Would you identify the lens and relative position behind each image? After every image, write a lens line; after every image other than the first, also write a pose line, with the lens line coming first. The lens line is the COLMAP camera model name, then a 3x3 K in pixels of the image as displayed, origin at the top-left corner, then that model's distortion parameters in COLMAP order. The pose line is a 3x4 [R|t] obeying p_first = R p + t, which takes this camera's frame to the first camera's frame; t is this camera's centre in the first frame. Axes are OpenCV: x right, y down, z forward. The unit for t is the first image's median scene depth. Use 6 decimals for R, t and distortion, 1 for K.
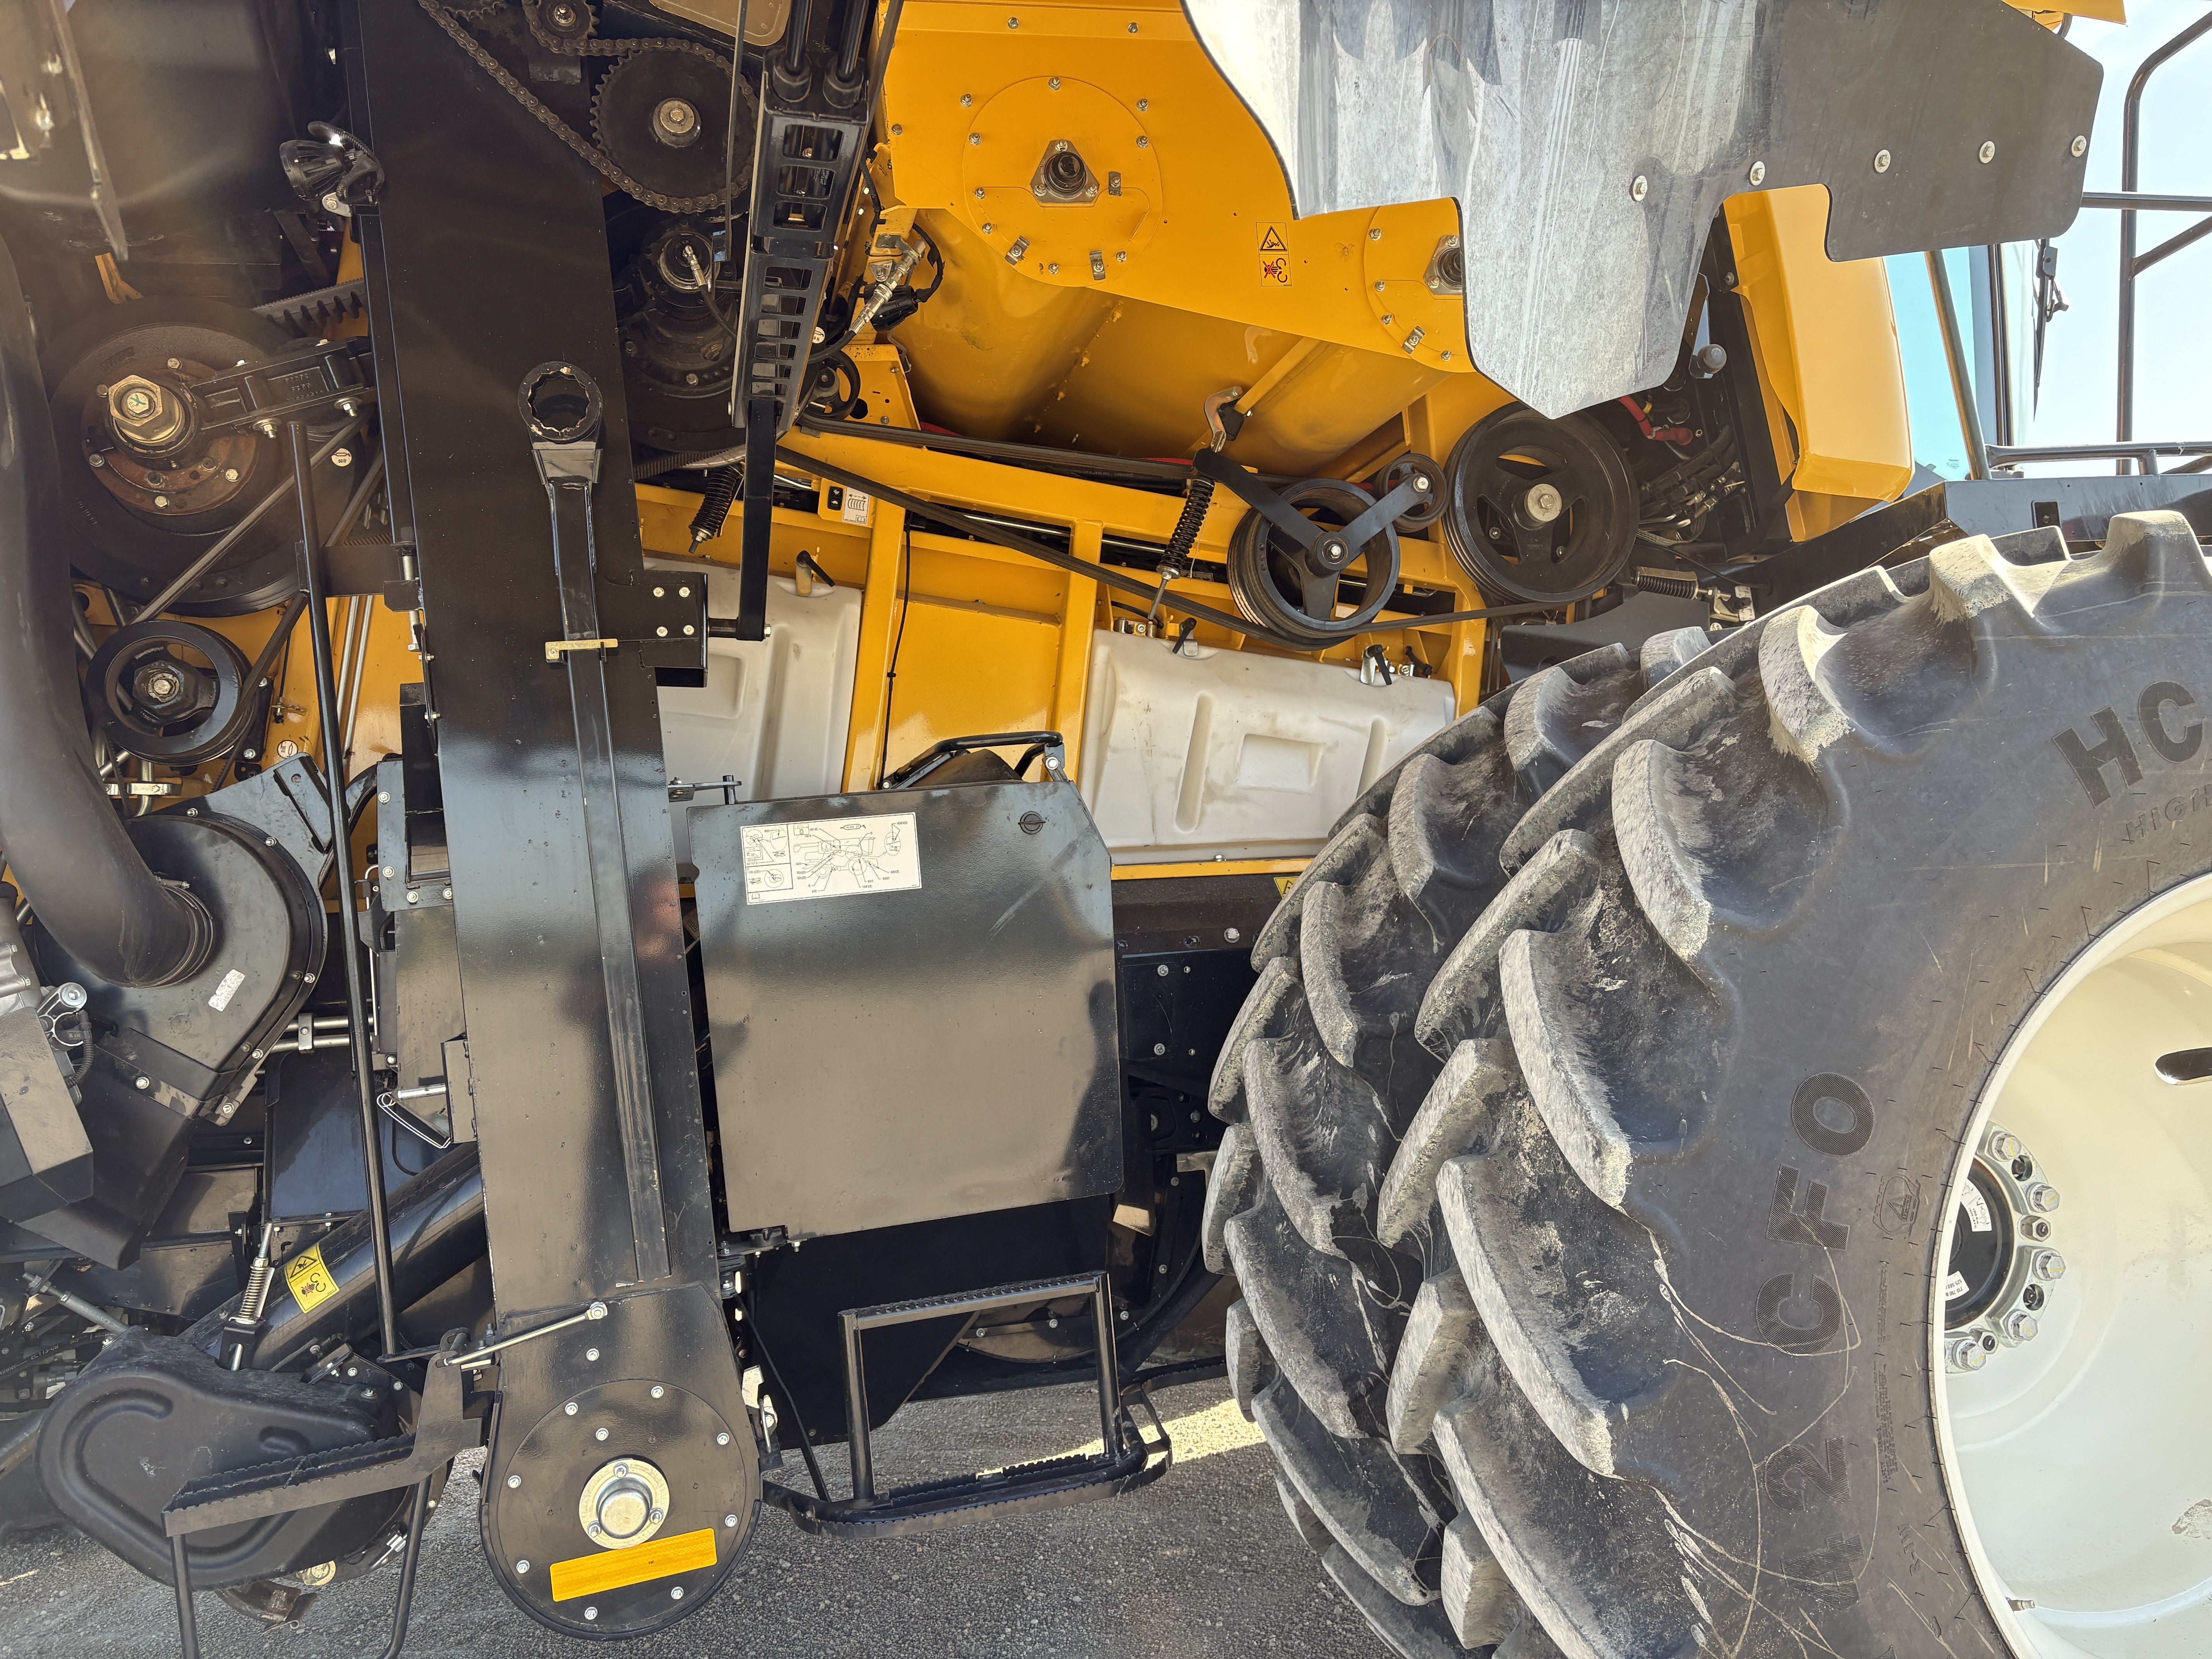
lens RADIAL K [[1695.7, 0, 1154.6], [0, 1695.7, 831.0], [0, 0, 1]] dist [0.049859, -0.058366]
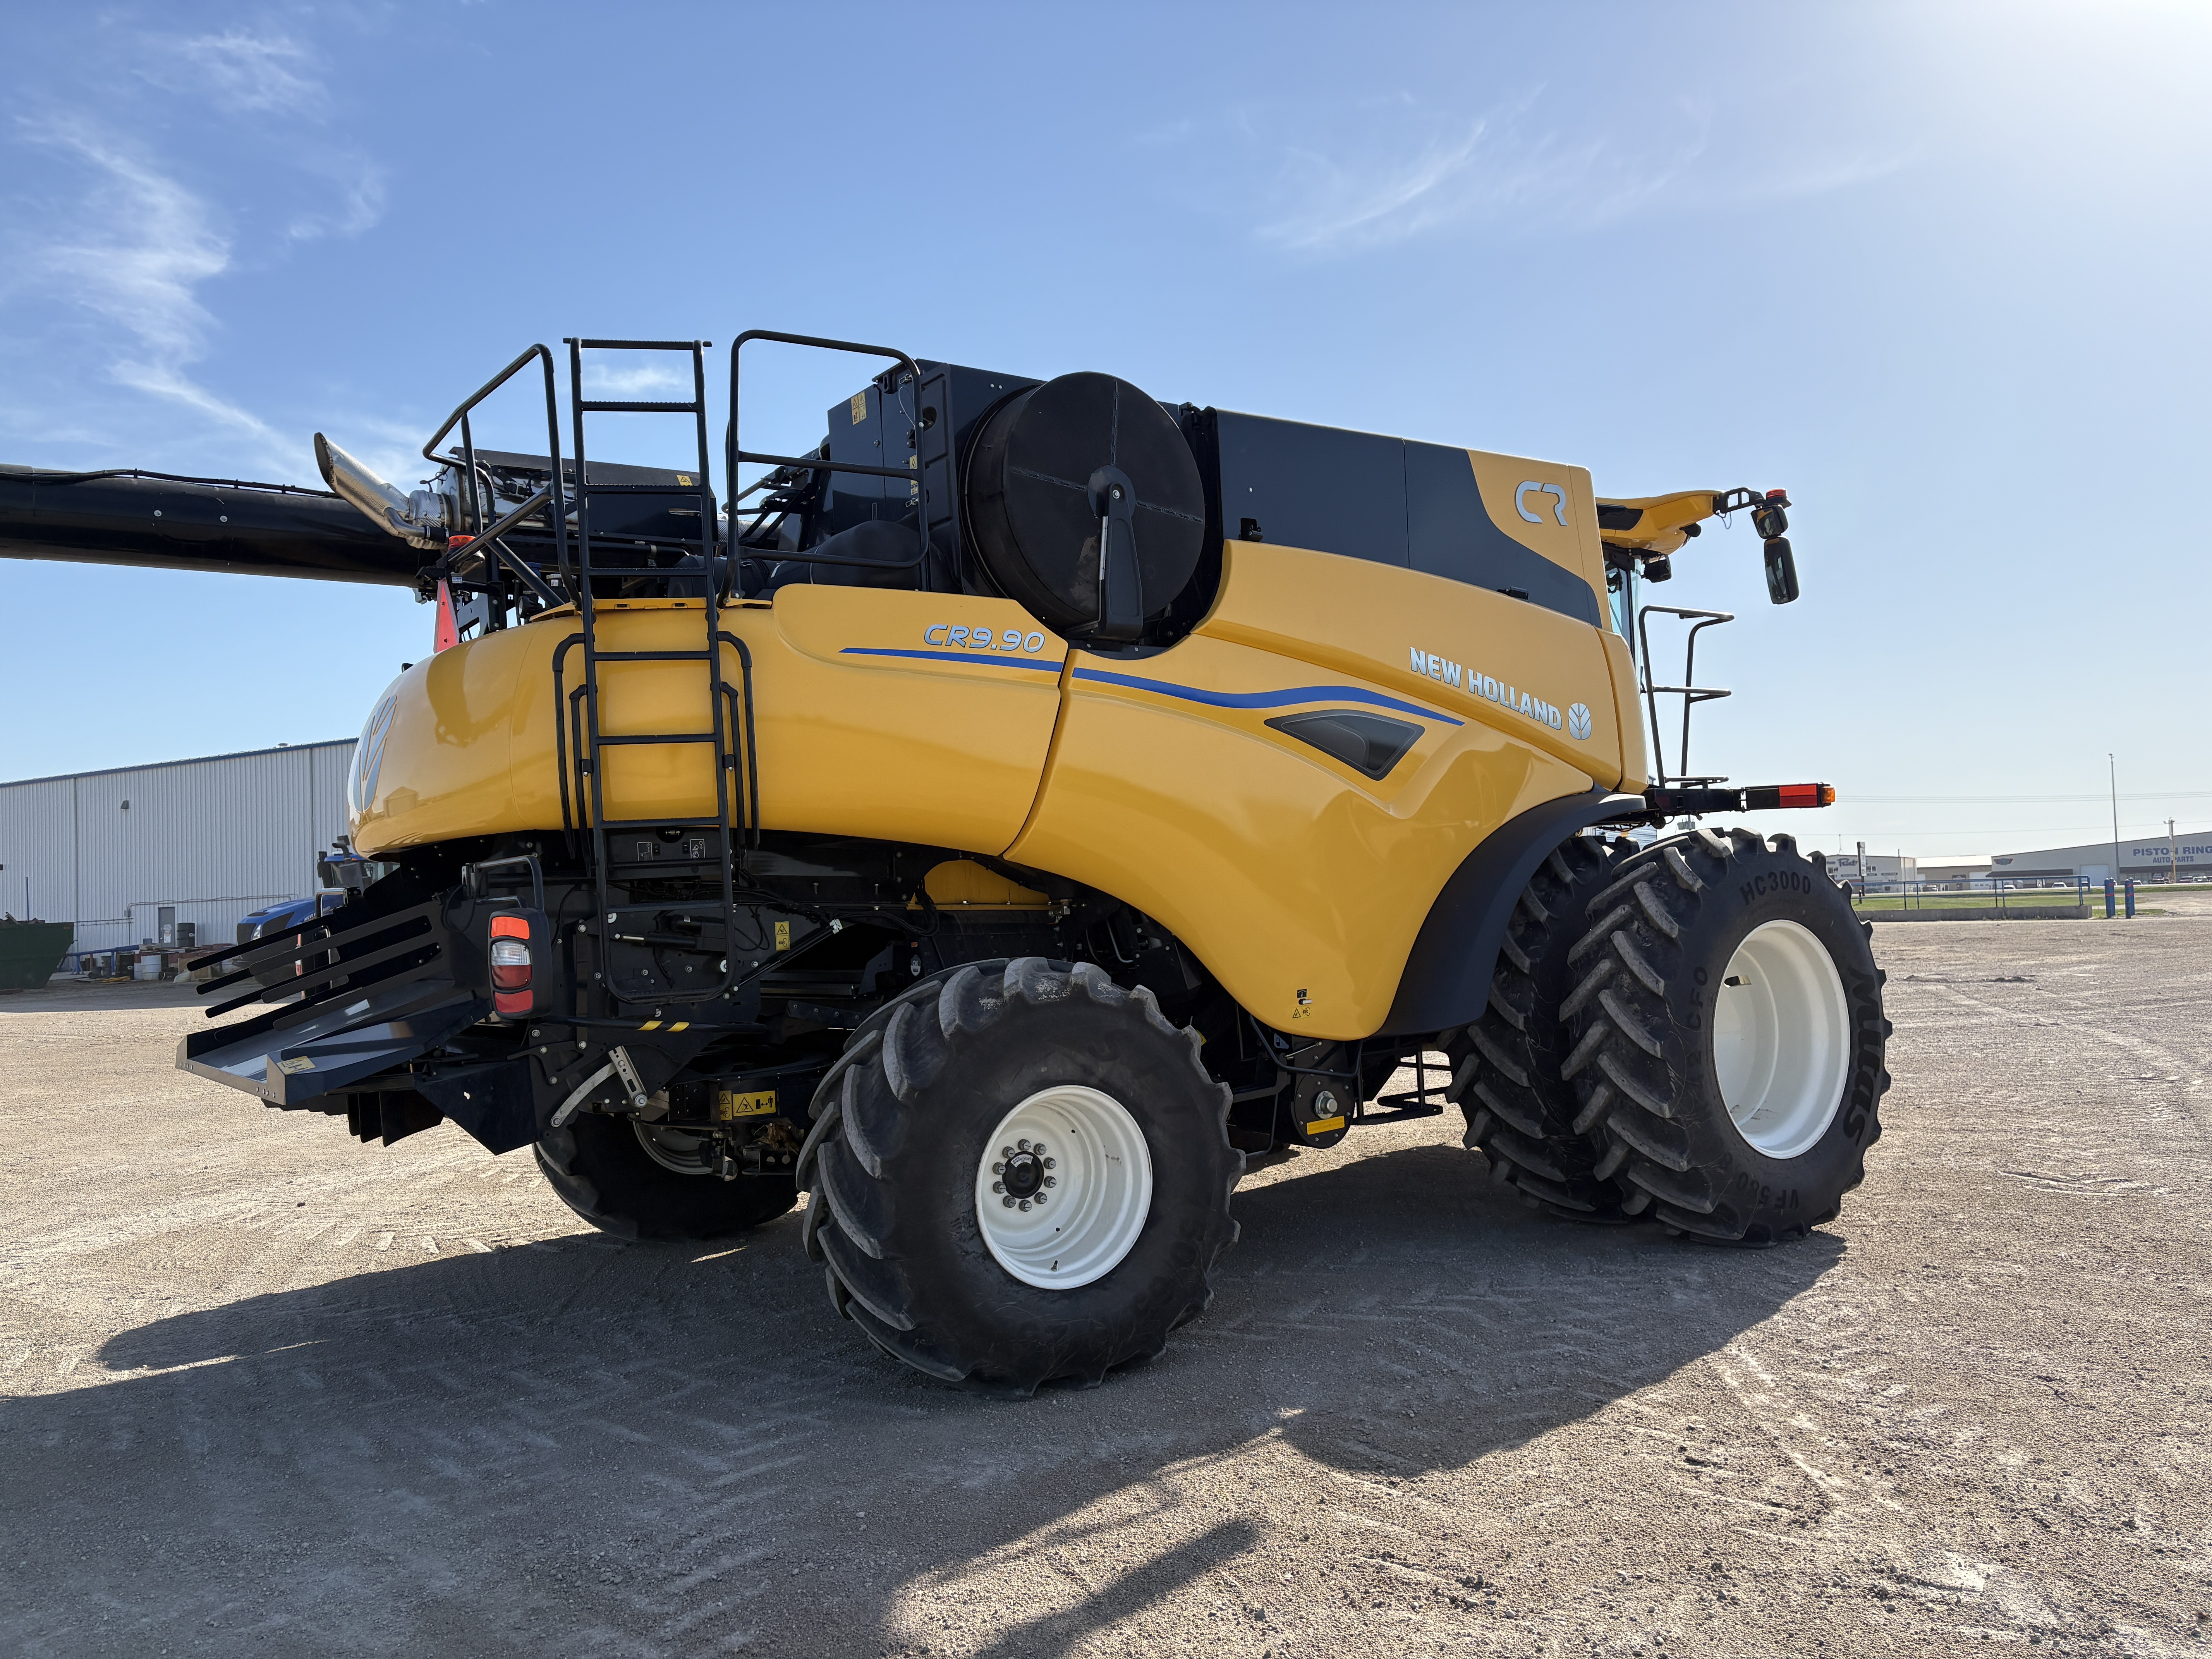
lens RADIAL K [[1695.7, 0, 1116.8], [0, 1695.7, 839.6], [0, 0, 1]] dist [0.049859, -0.058366]
pose [[0.936914, 0.059260, 0.344501, -1.808696], [-0.052193, 0.998193, -0.029762, 0.022516], [-0.345643, 0.009904, 0.938314, -1.833355]]
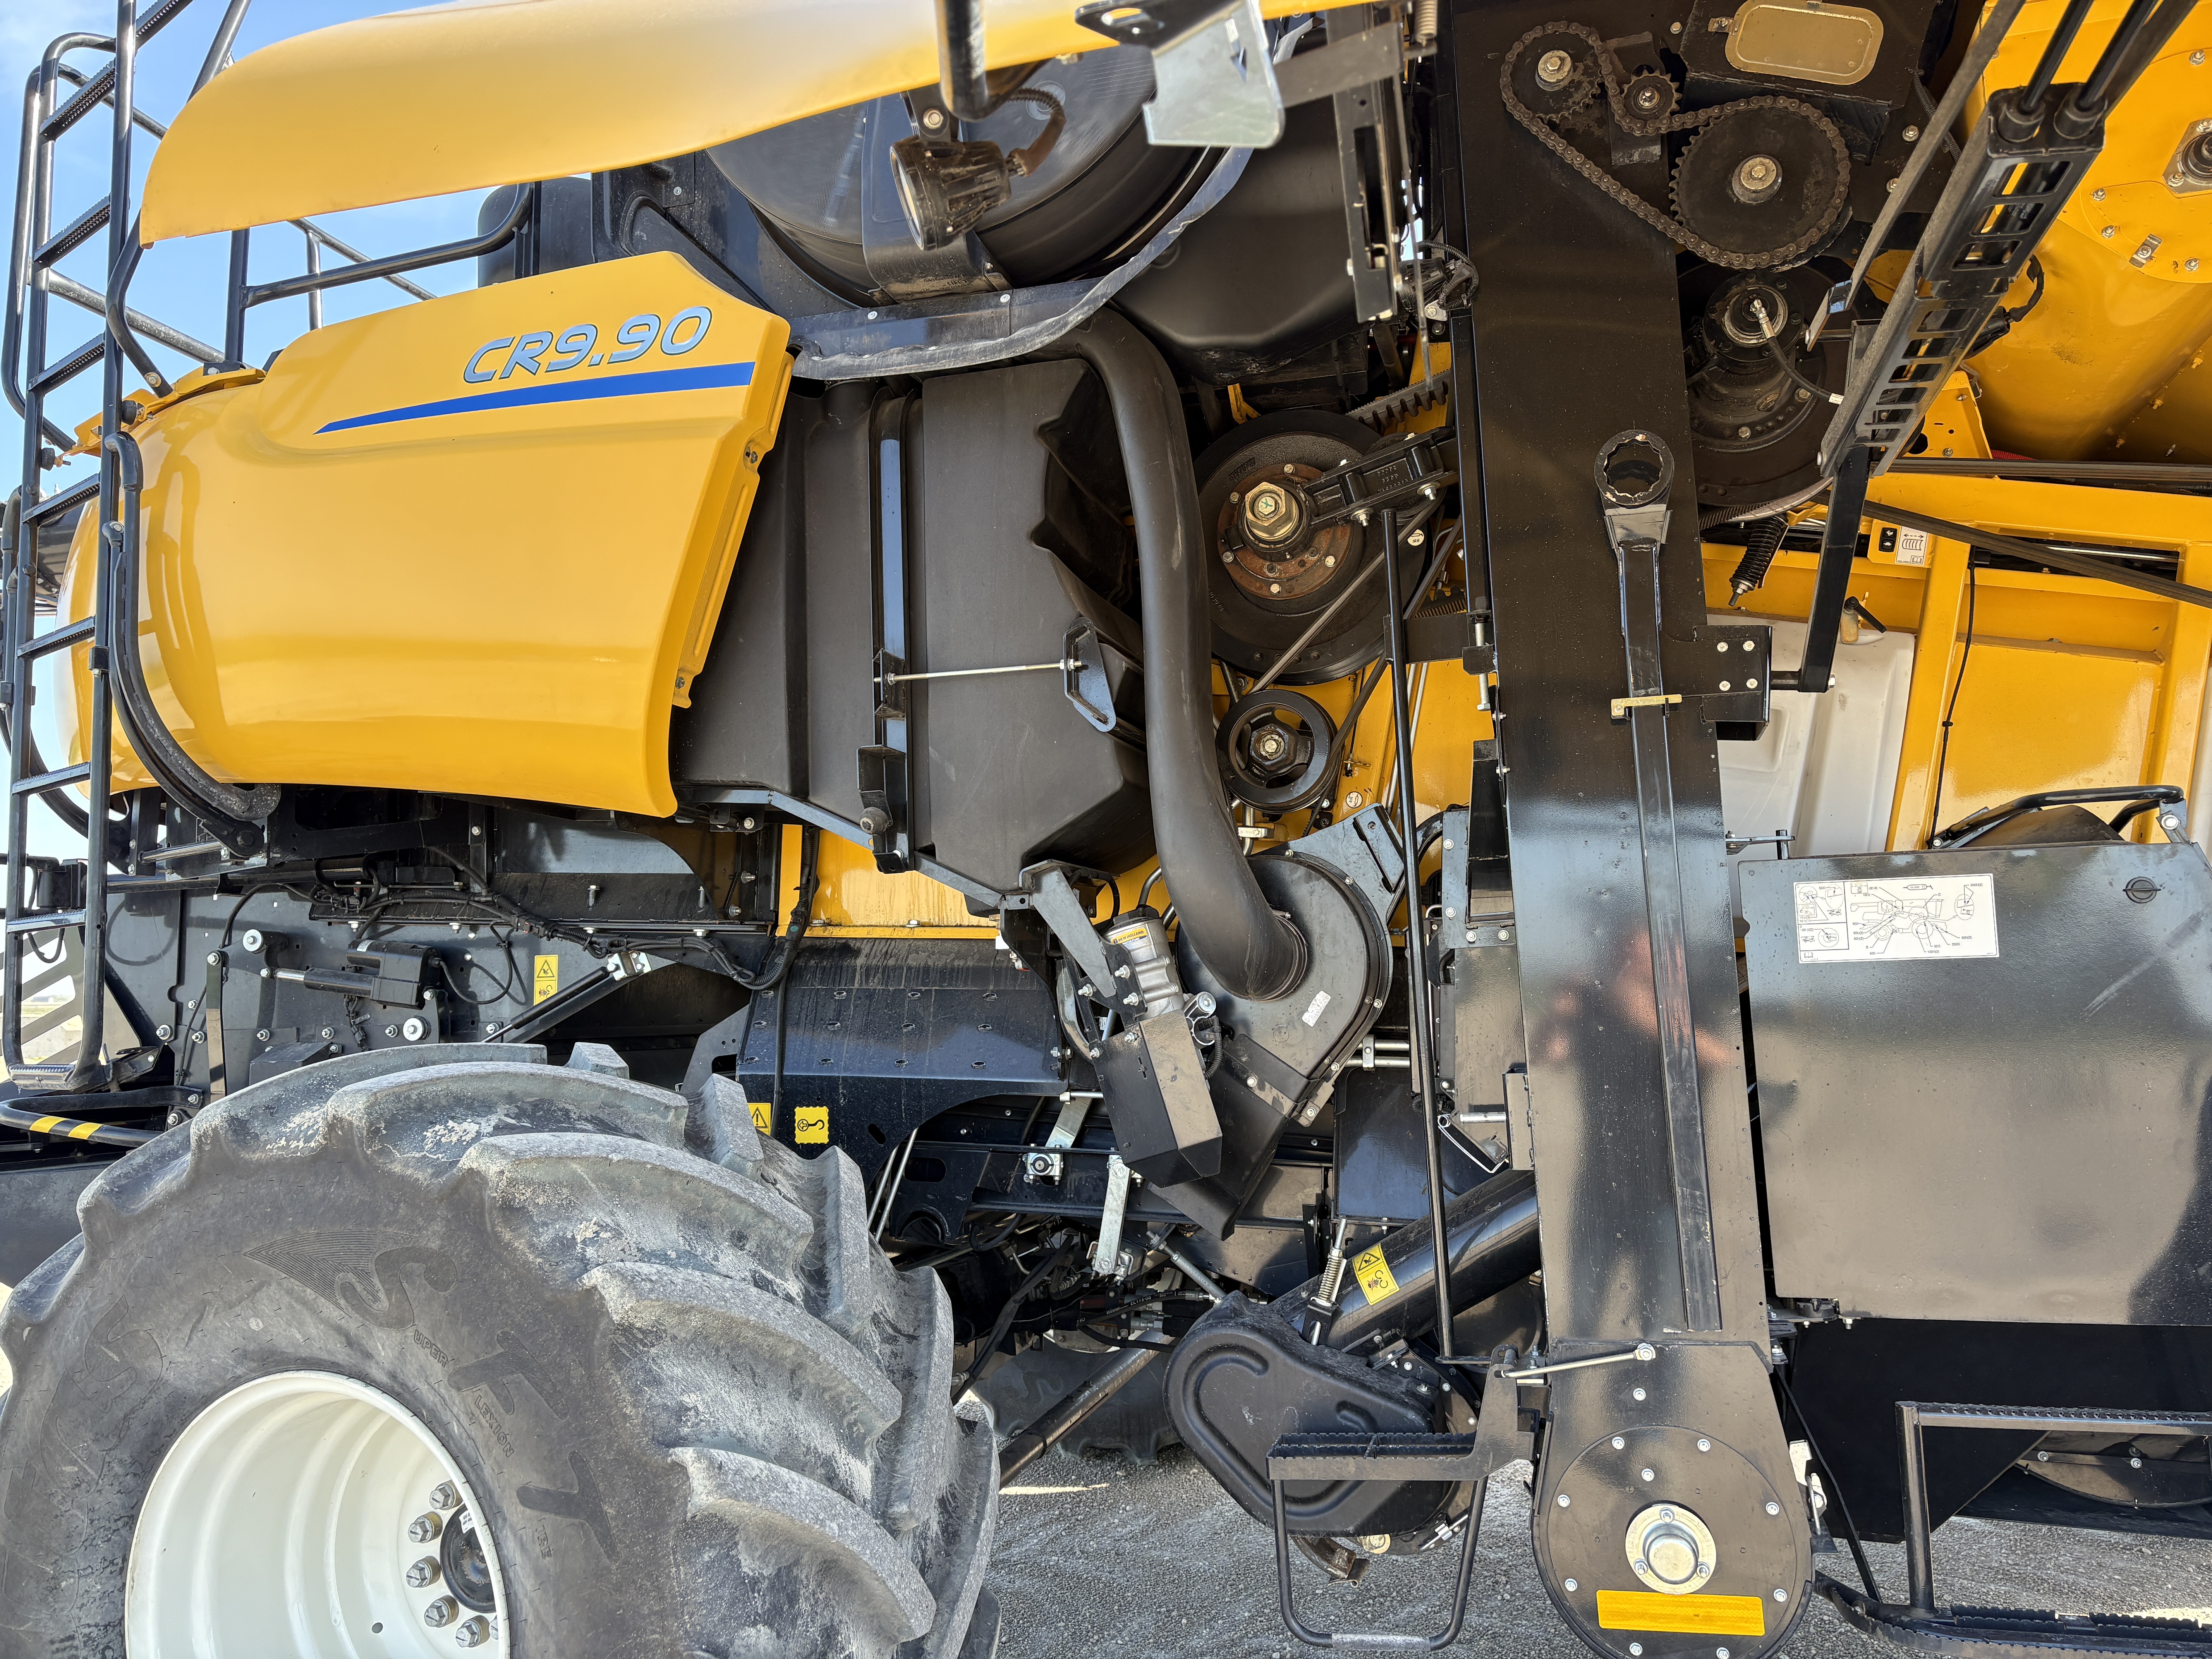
lens RADIAL K [[1695.7, 0, 1054.4], [0, 1695.7, 838.8], [0, 0, 1]] dist [0.049859, -0.058366]
pose [[0.847525, 0.022249, -0.530289, -0.087017], [-0.035140, 0.999281, -0.014235, 0.001287], [0.529591, 0.030699, 0.847698, -0.058907]]
